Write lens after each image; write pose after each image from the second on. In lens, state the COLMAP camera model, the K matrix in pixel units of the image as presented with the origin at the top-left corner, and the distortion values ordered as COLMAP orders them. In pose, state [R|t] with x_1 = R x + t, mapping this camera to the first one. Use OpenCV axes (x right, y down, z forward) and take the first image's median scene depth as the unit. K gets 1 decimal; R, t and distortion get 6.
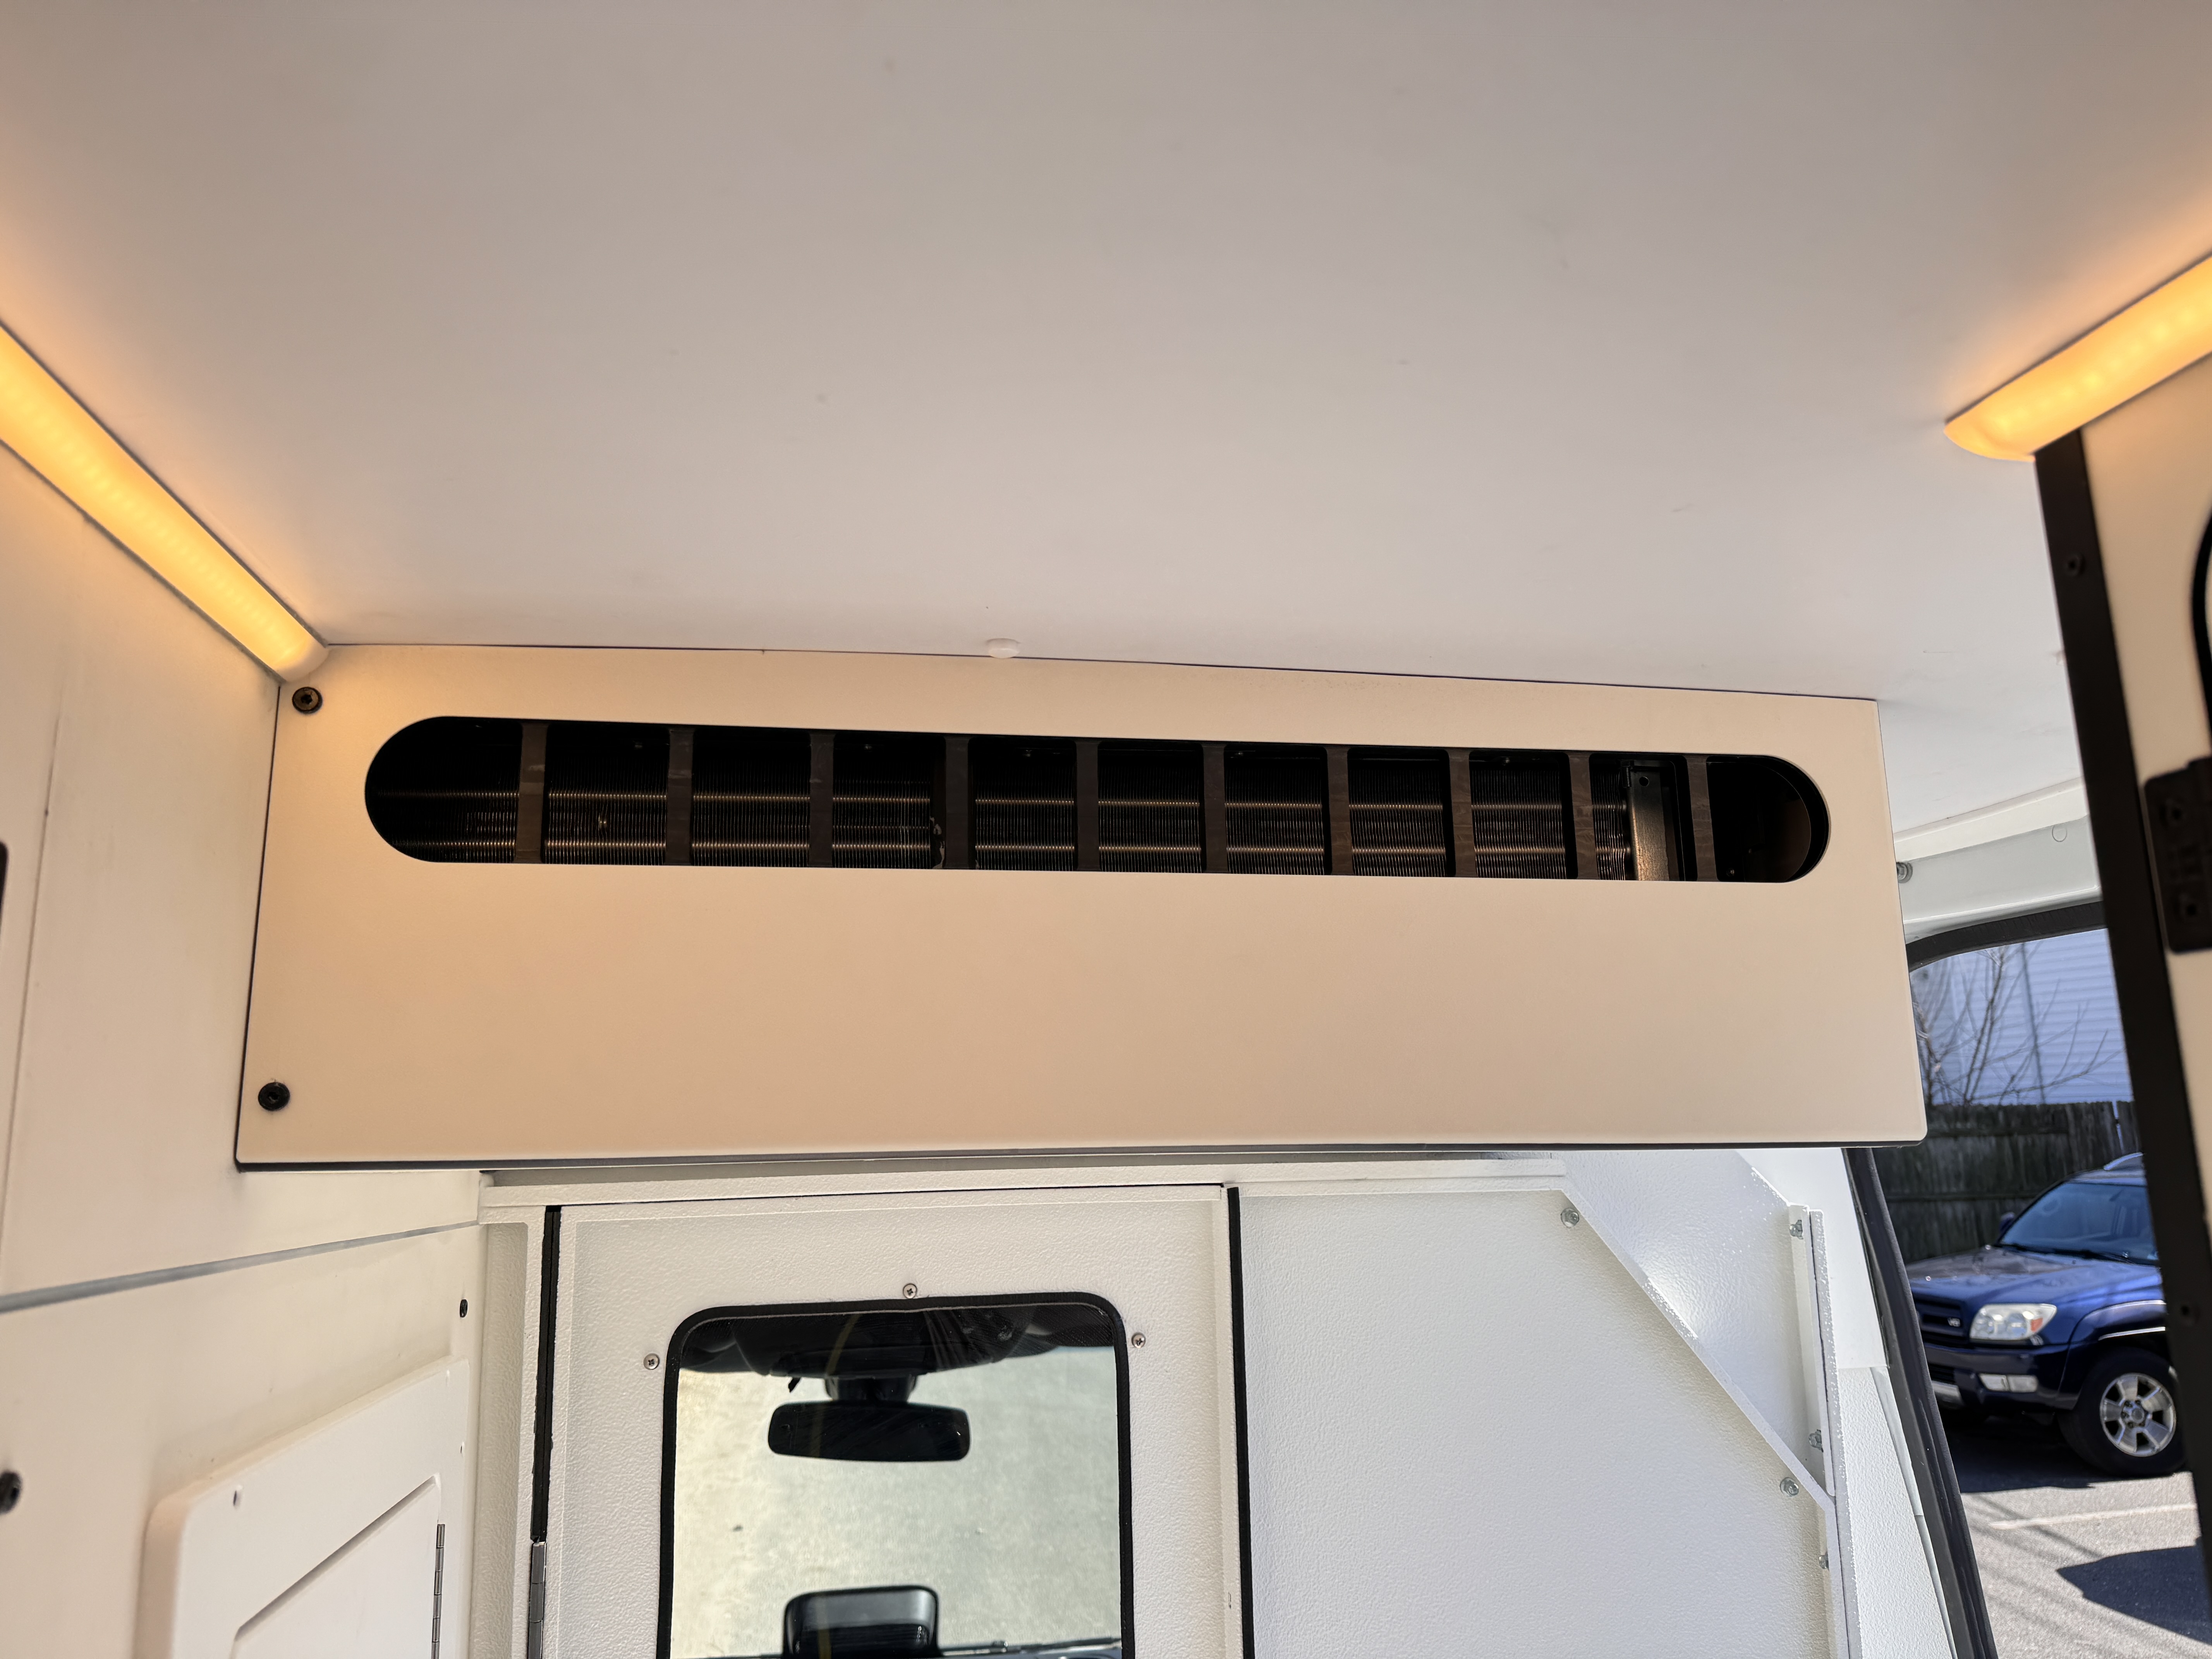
lens RADIAL K [[1566.3, 0, 1115.7], [0, 1566.3, 835.0], [0, 0, 1]] dist [0.008695, -0.017700]
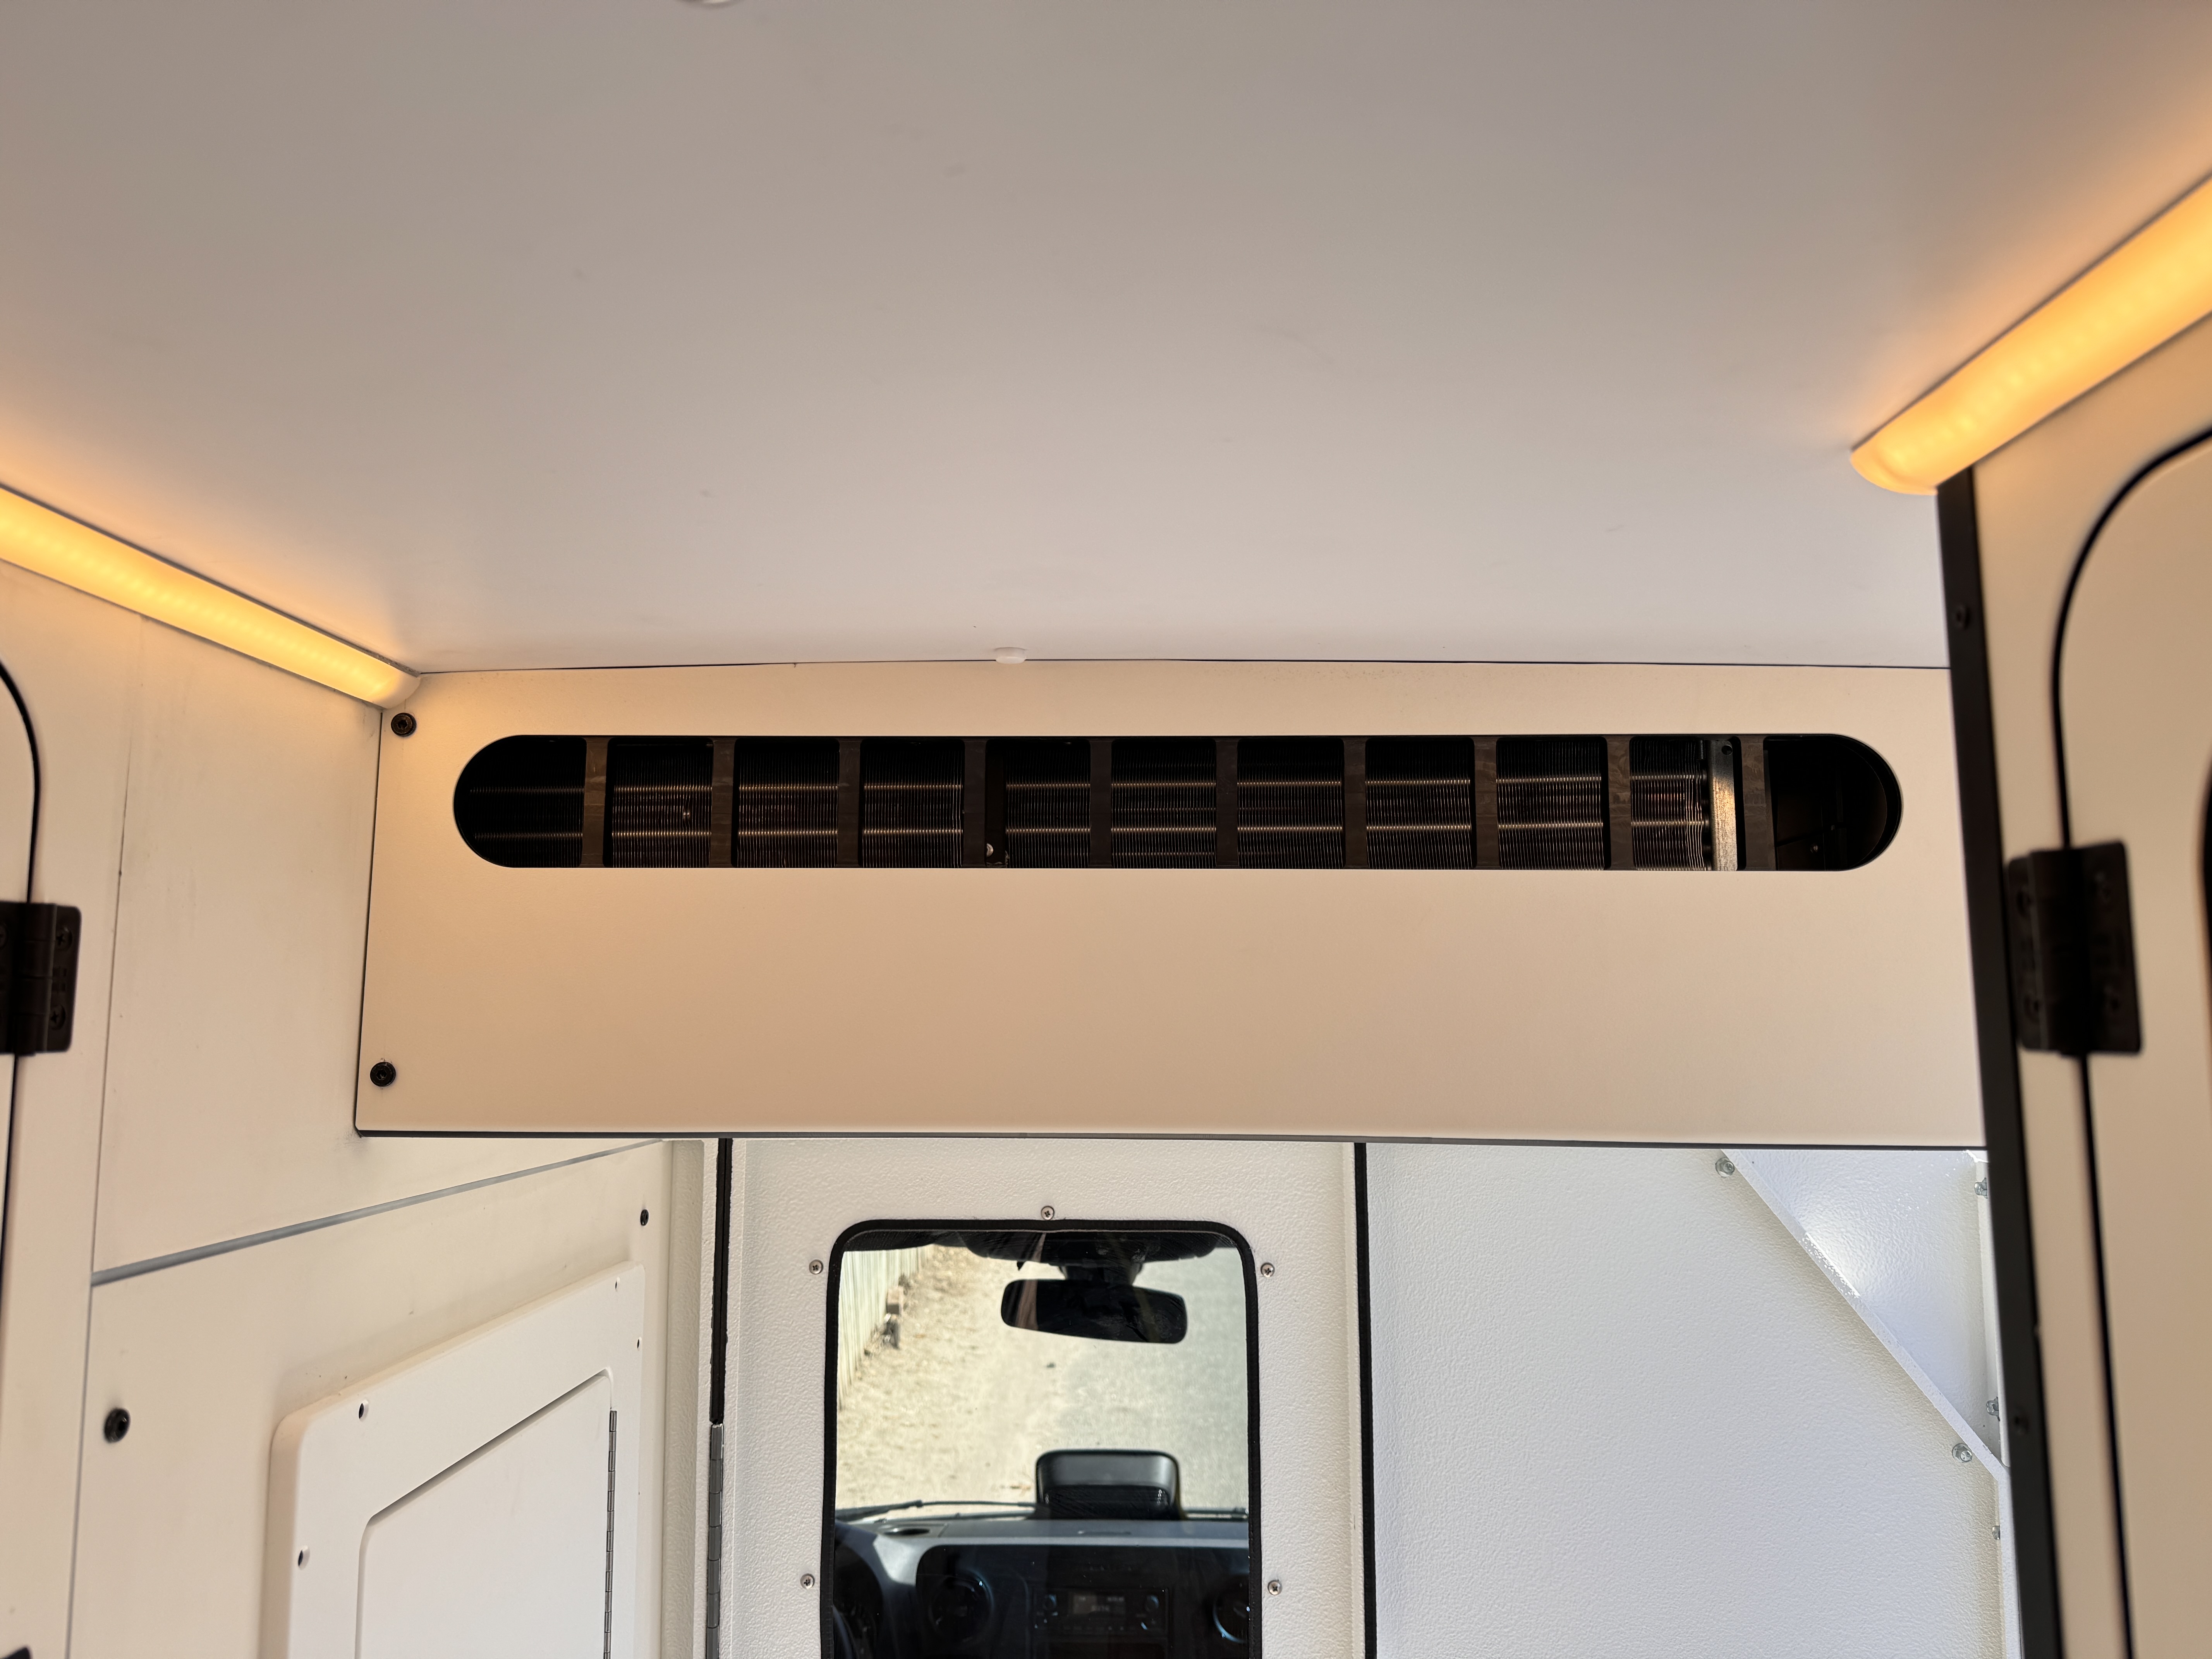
lens RADIAL K [[1566.3, 0, 1111.7], [0, 1566.3, 818.6], [0, 0, 1]] dist [0.008695, -0.017700]
pose [[0.978957, -0.004428, -0.204017, 0.142751], [0.020298, 0.996920, 0.075759, -0.061739], [0.203053, -0.078306, 0.976032, -0.005693]]
